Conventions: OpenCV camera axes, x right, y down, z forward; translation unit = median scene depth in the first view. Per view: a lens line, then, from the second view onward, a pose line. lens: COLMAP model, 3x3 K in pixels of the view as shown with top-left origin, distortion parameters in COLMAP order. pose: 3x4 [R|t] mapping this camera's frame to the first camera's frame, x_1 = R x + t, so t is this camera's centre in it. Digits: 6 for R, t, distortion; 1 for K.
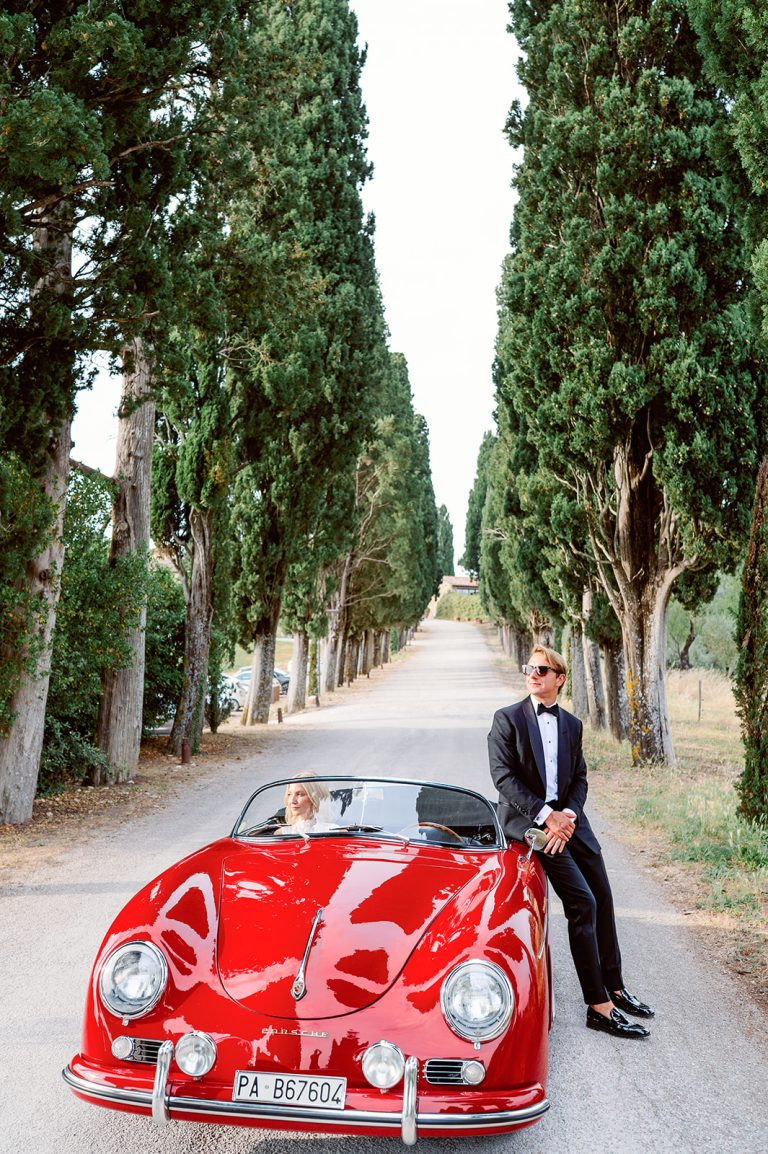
lens RADIAL K [[1139.6, 0, 382.7], [0, 1139.6, 576.0], [0, 0, 1]] dist [-0.000554, 0.000000]
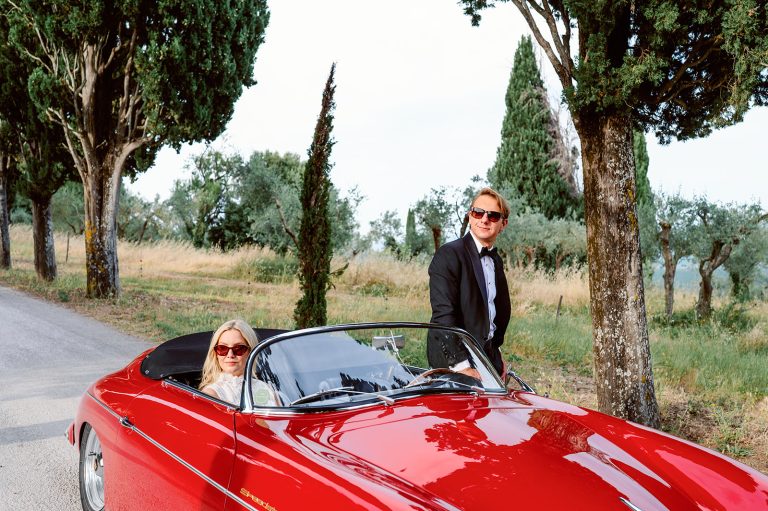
lens RADIAL K [[758.4, 0, 383.4], [0, 758.4, 250.2], [0, 0, 1]] dist [-0.000554, 0.000000]
pose [[0.722140, 0.017067, 0.691536, -0.124576], [-0.093072, 0.993003, 0.072684, 0.024348], [-0.685457, -0.116851, 0.718675, 0.183218]]
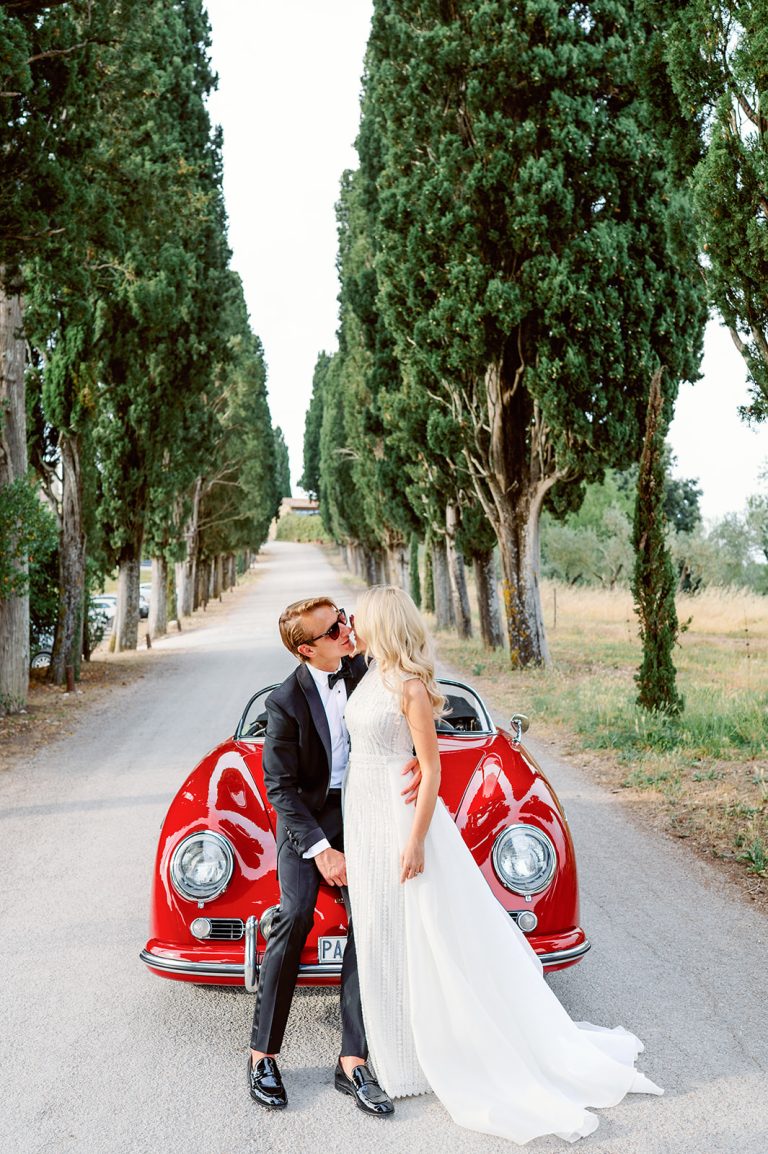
lens RADIAL K [[1139.6, 0, 378.9], [0, 1139.6, 573.2], [0, 0, 1]] dist [-0.000554, 0.000000]
pose [[0.989636, -0.039986, 0.137917, -0.042996], [0.030783, 0.997195, 0.068226, 0.002613], [-0.140258, -0.063274, 0.988091, -0.014178]]
